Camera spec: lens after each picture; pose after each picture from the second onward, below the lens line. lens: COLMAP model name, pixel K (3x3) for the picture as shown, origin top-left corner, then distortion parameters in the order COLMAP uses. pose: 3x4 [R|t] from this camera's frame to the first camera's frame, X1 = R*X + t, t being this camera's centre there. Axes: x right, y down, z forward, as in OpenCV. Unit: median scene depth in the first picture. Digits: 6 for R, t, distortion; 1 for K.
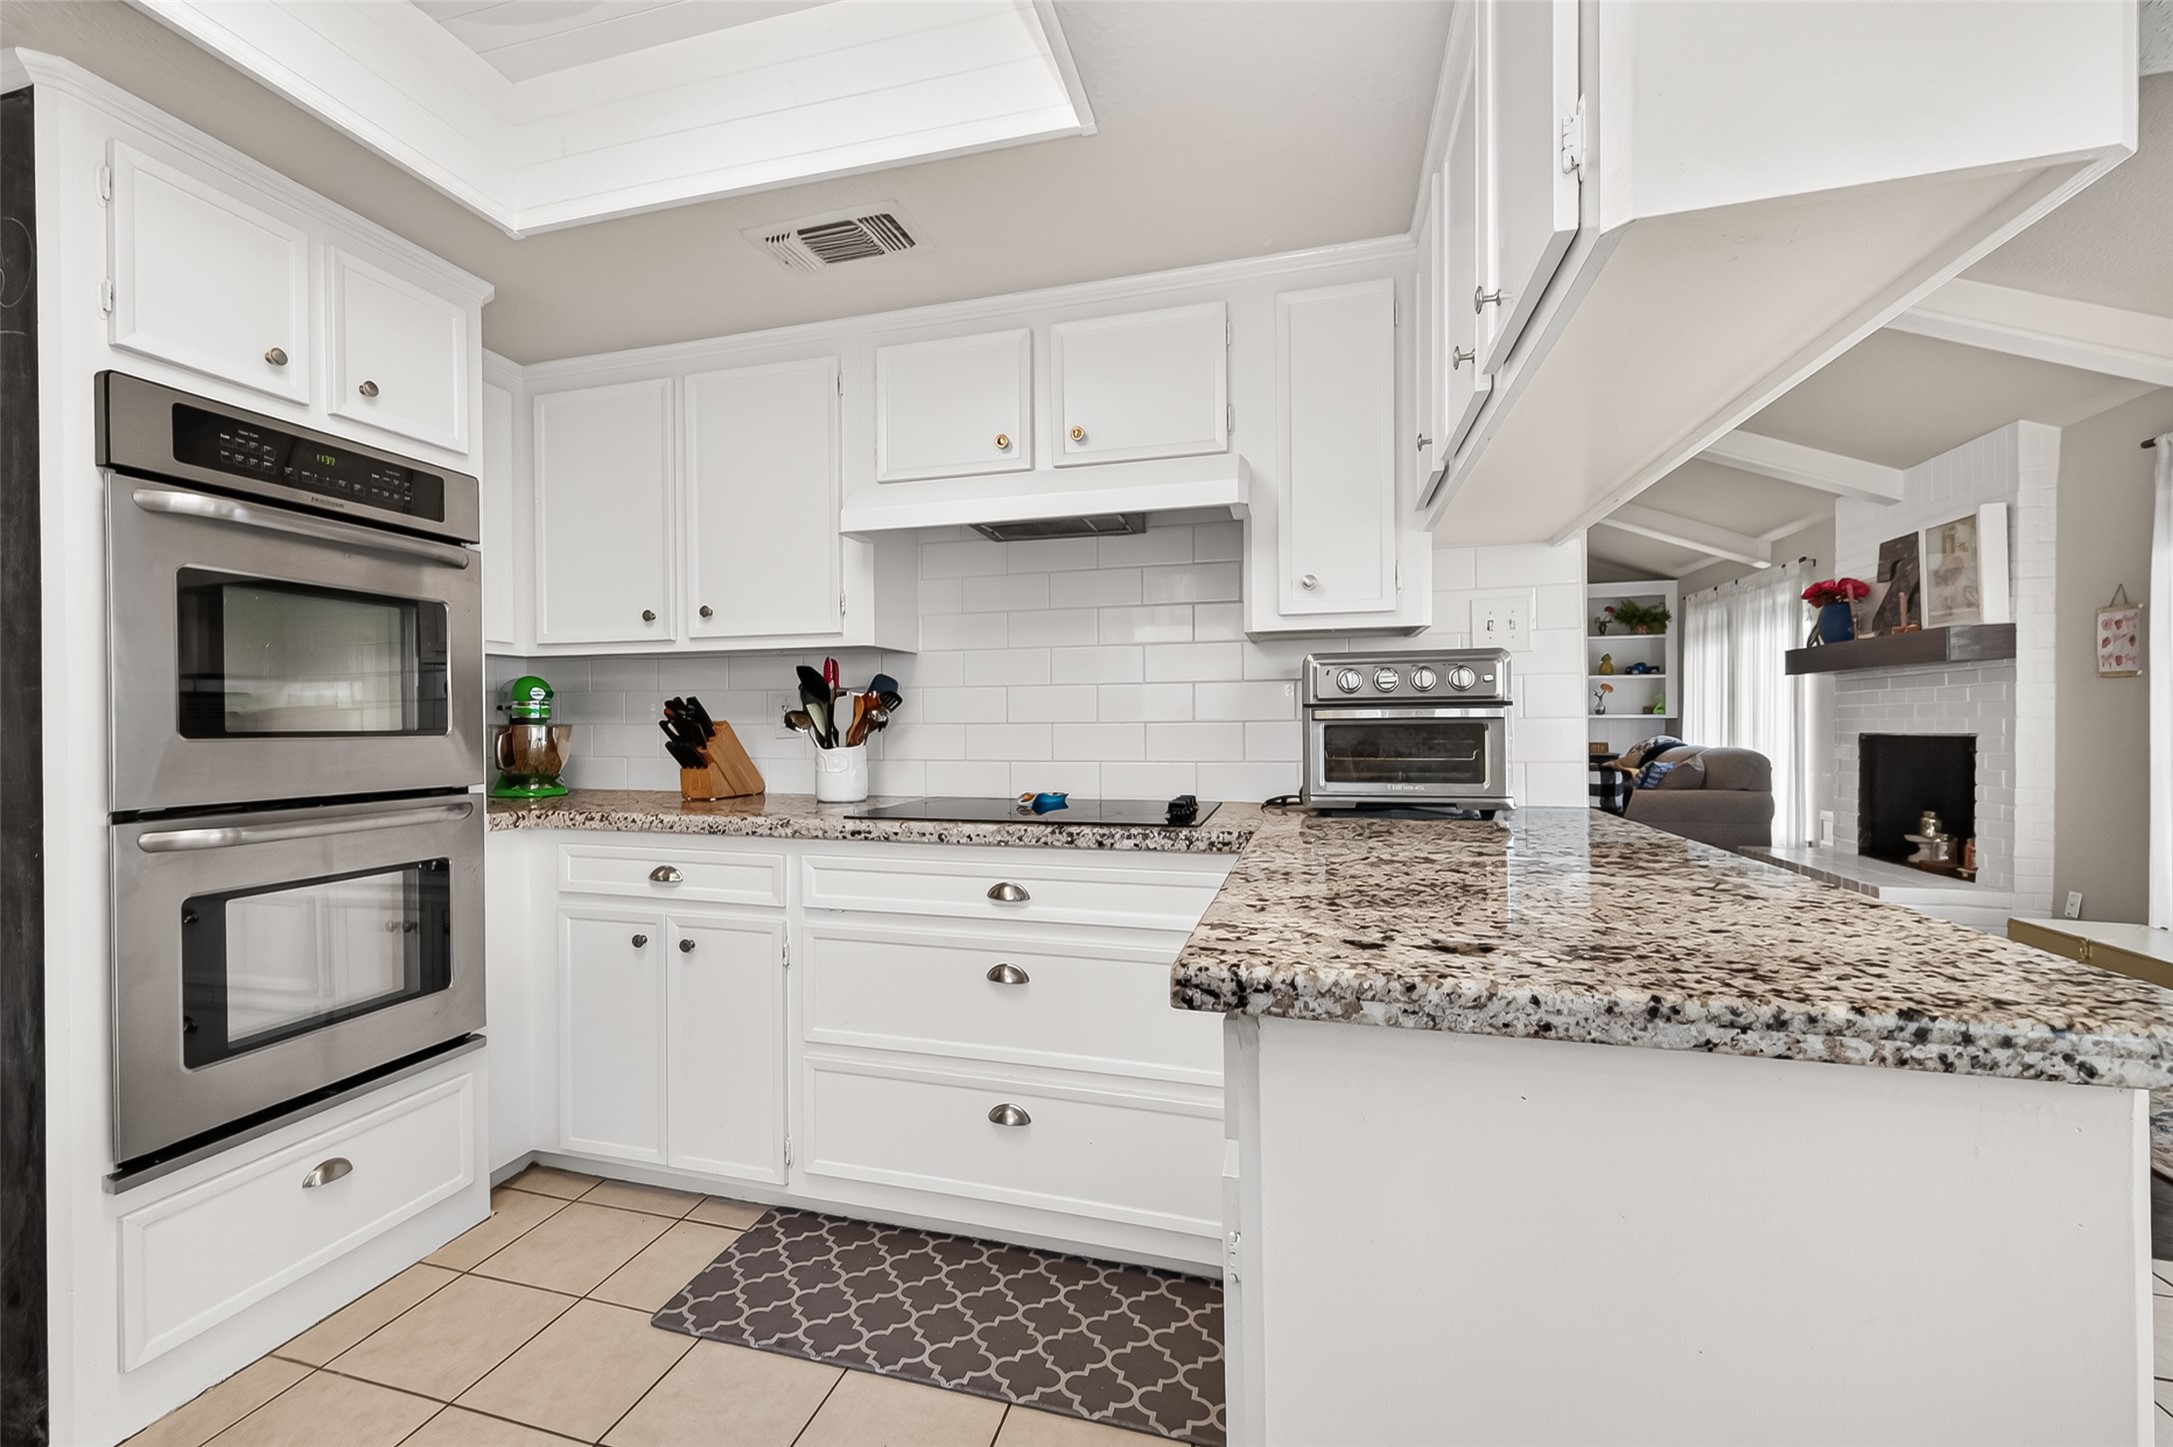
lens RADIAL K [[930.3, 0, 1018.9], [0, 930.3, 727.3], [0, 0, 1]] dist [0.008130, -0.001701]
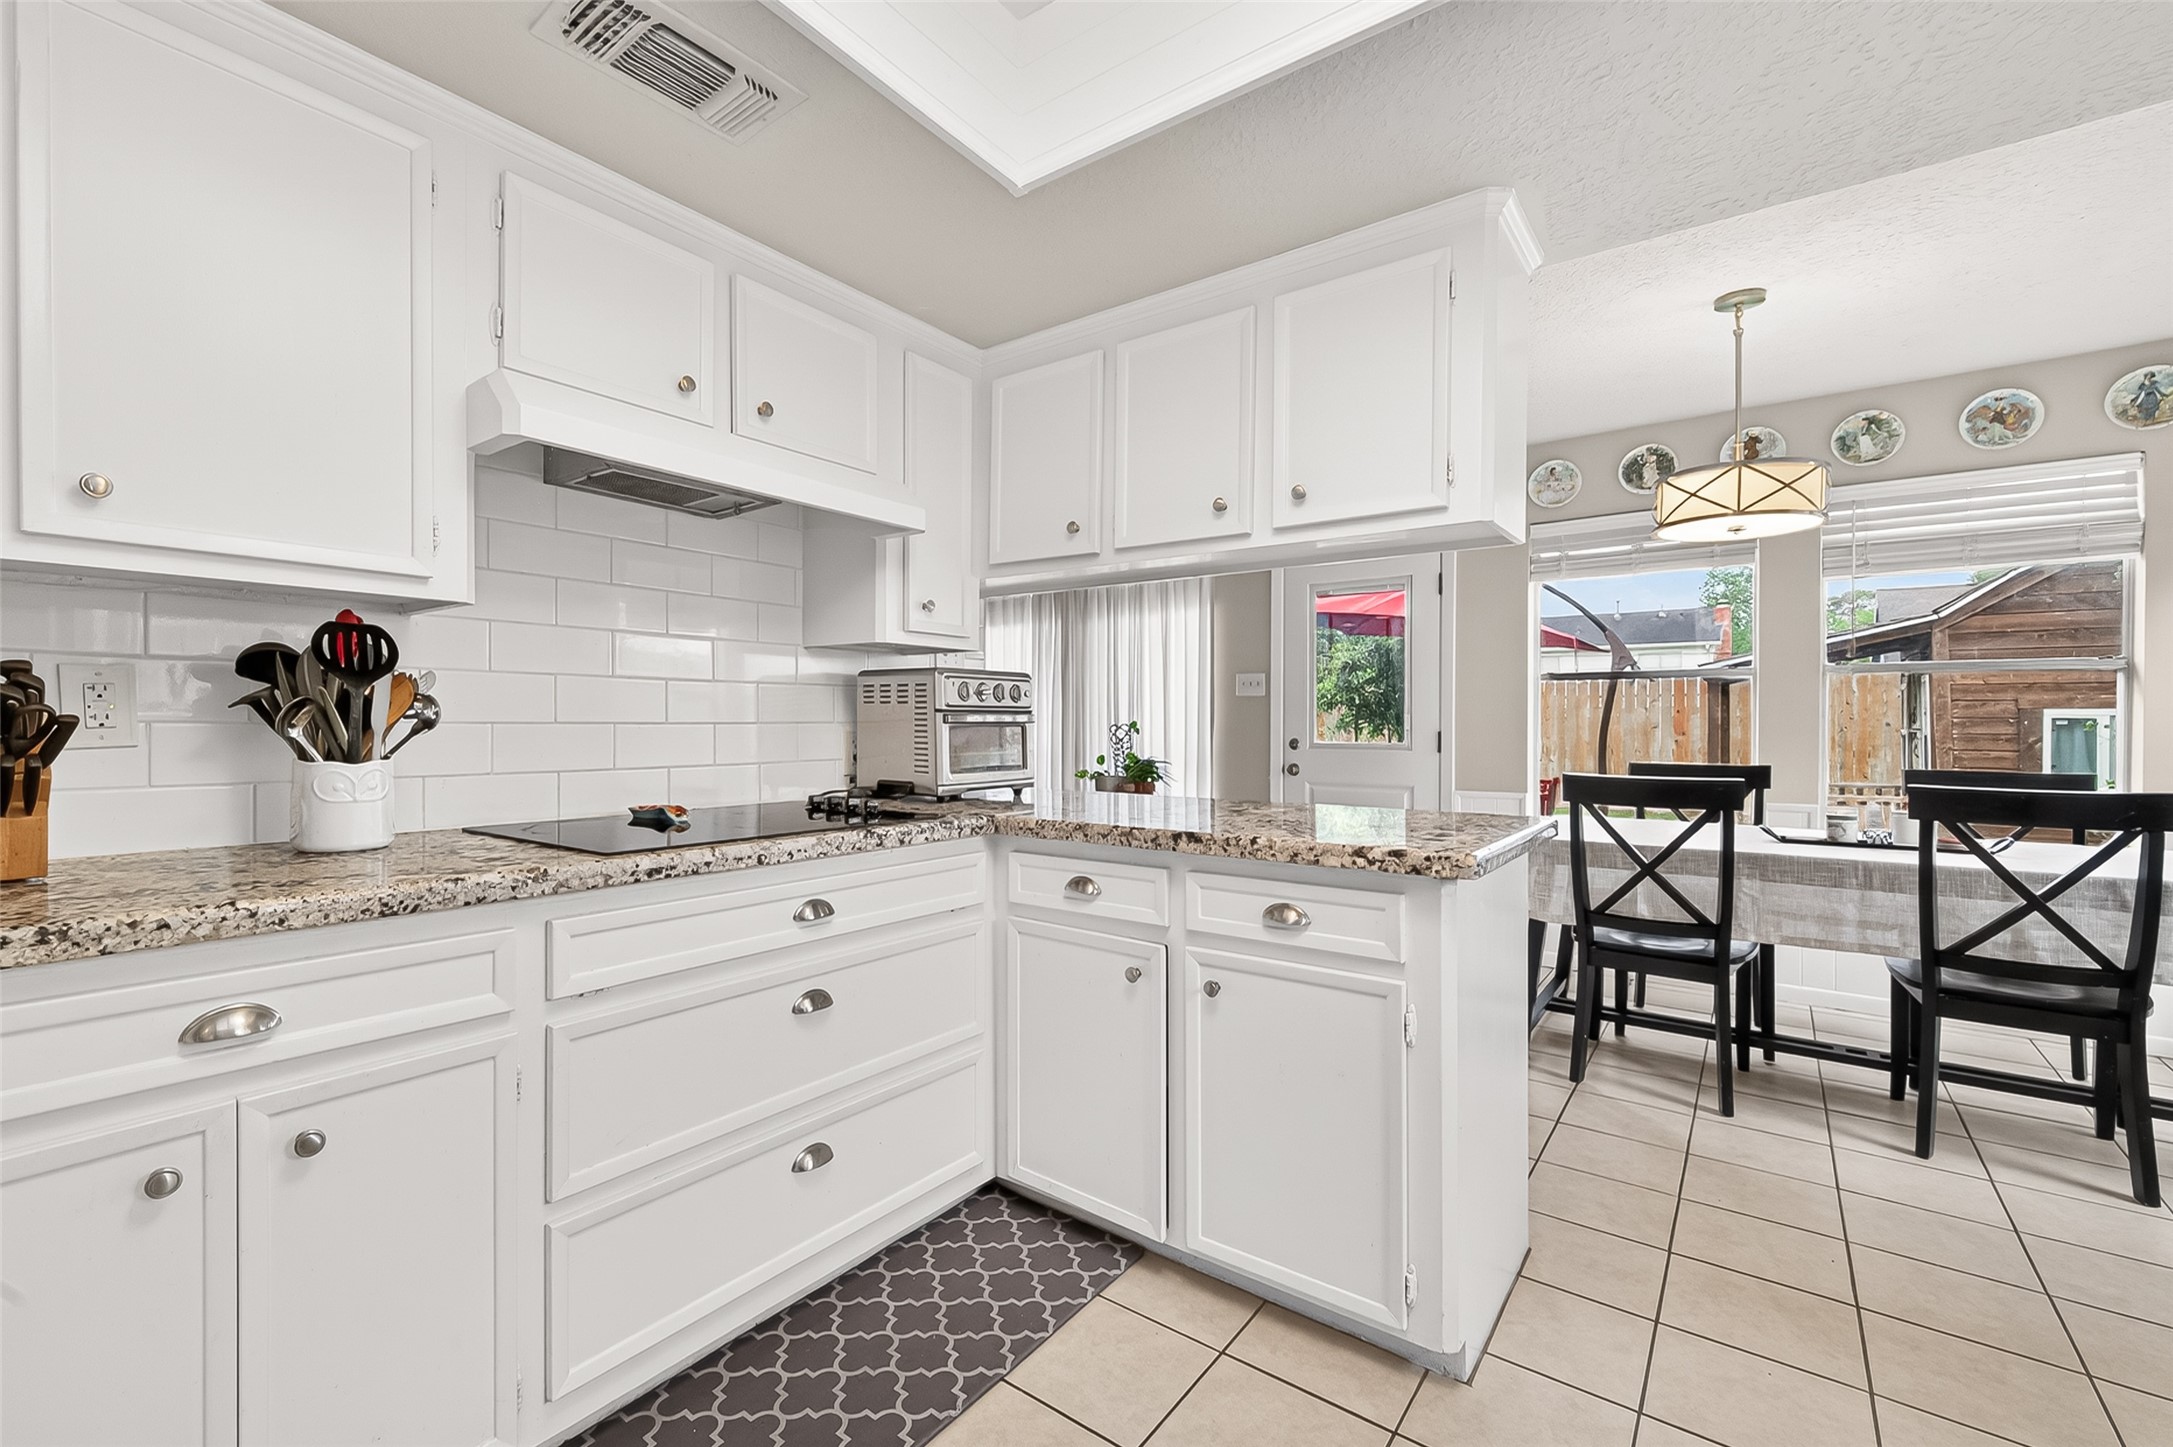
lens RADIAL K [[930.3, 0, 1018.9], [0, 930.3, 727.3], [0, 0, 1]] dist [0.008130, -0.001701]
pose [[0.366650, 0.002971, 0.930354, -0.775307], [-0.000429, 0.999995, -0.003024, 0.002299], [-0.930359, 0.000709, 0.366649, 0.478315]]
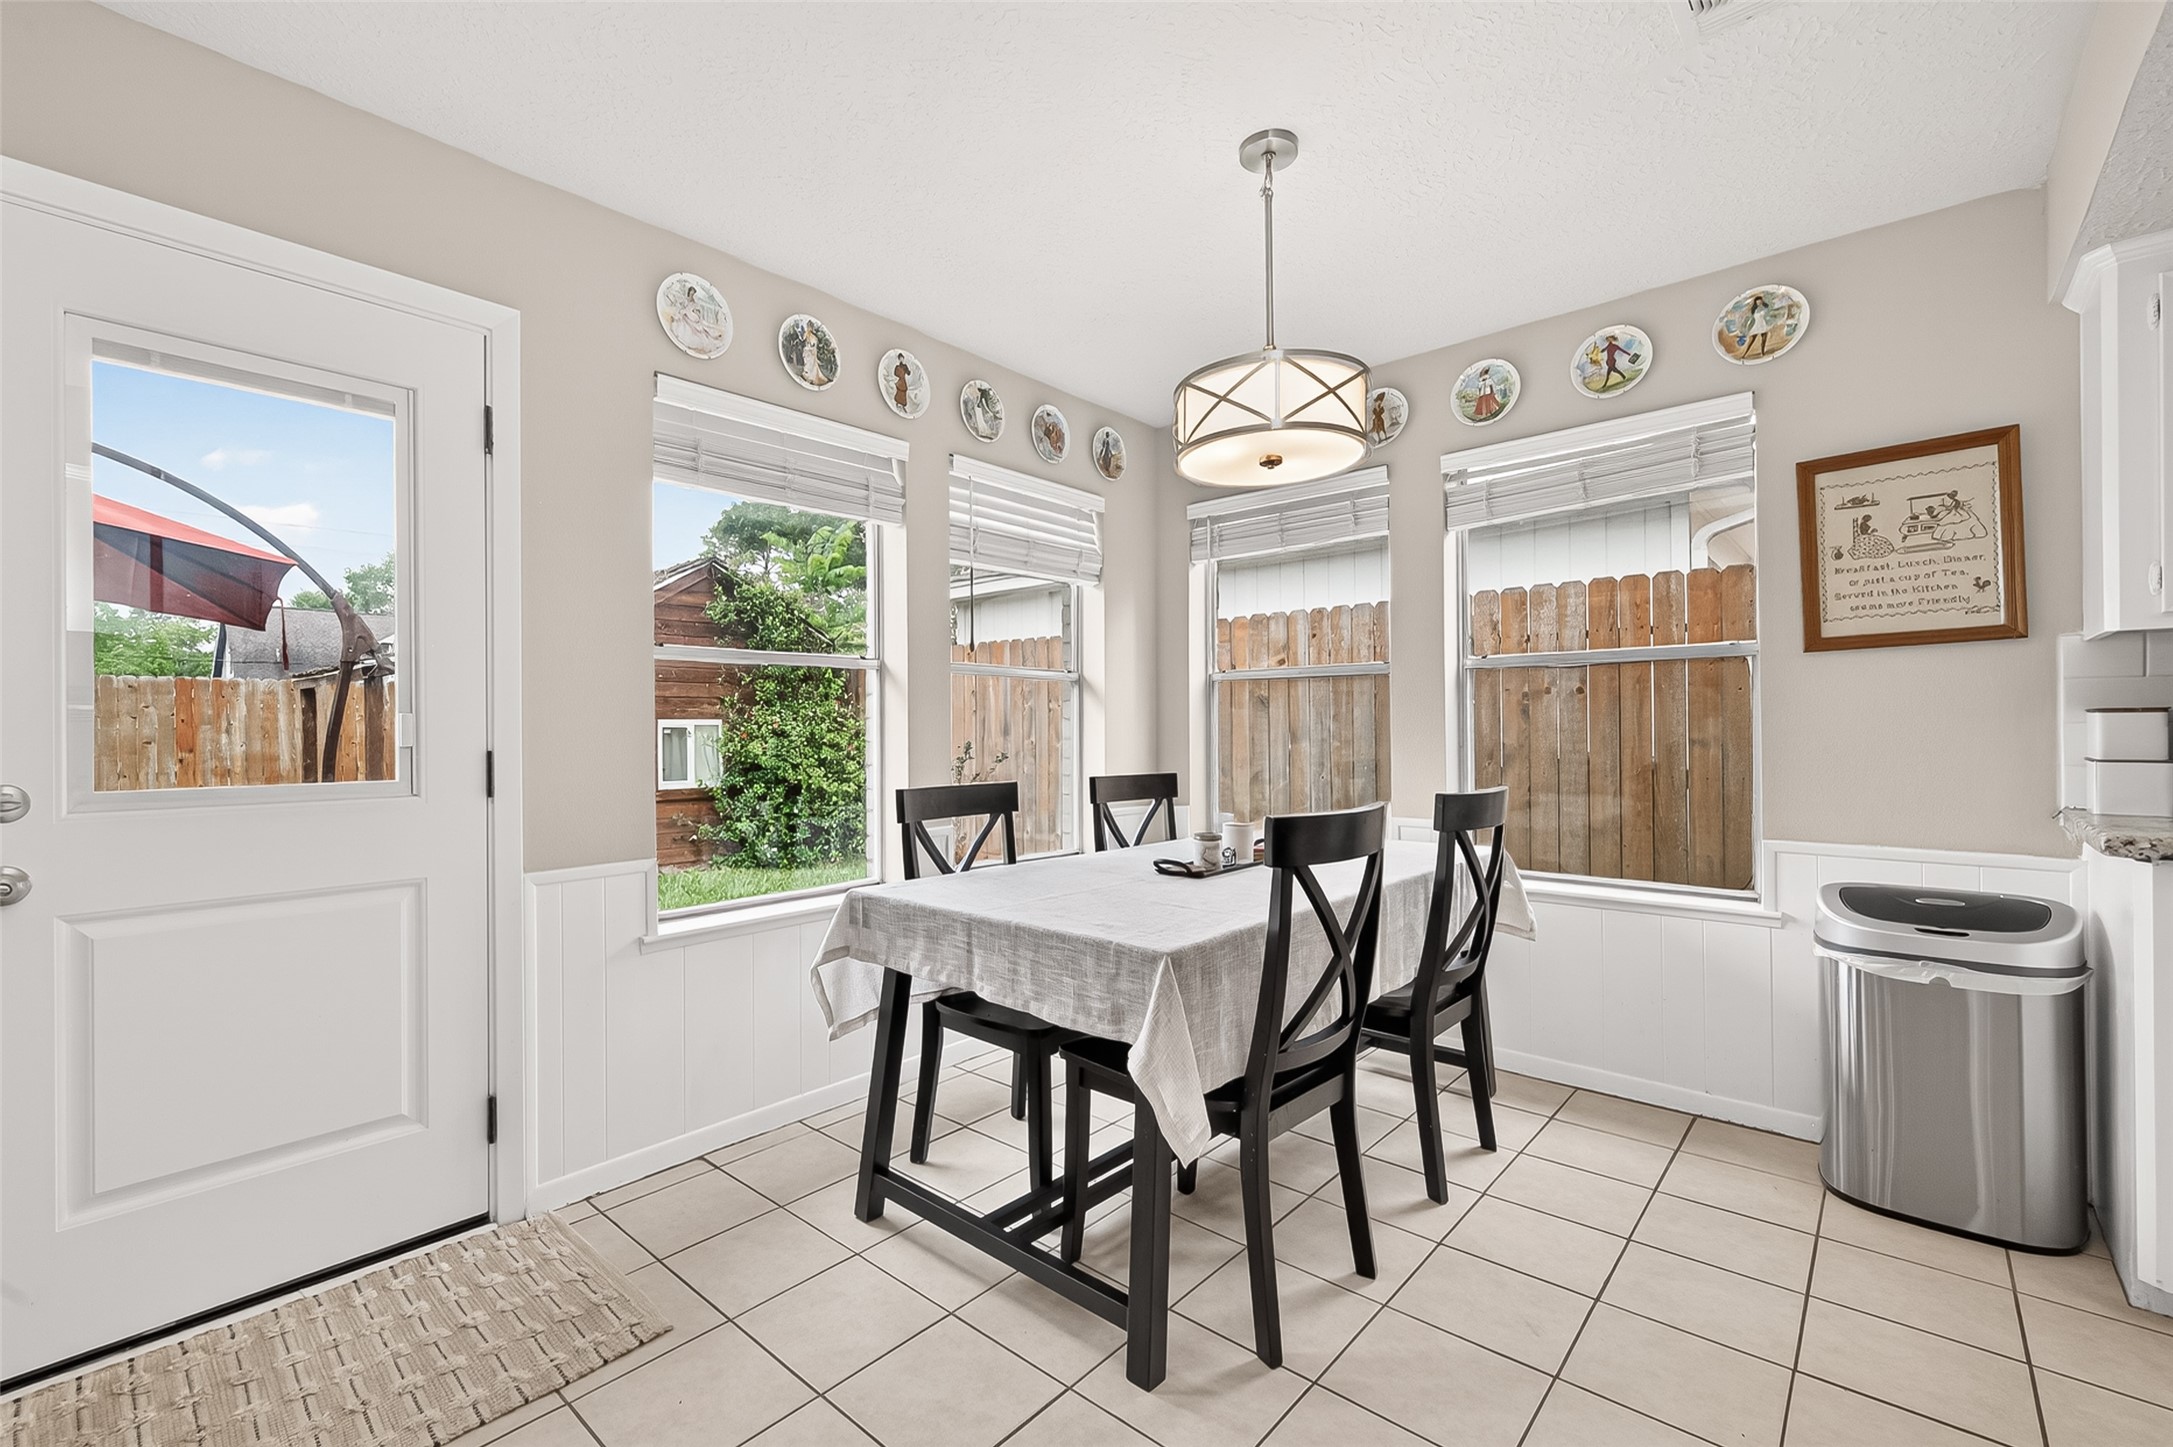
lens RADIAL K [[930.3, 0, 1018.9], [0, 930.3, 727.3], [0, 0, 1]] dist [0.008130, -0.001701]
pose [[-0.899806, 0.014033, 0.436065, 0.831446], [0.015051, 0.999886, -0.001119, -0.011403], [-0.436031, 0.005557, -0.899914, 1.079069]]
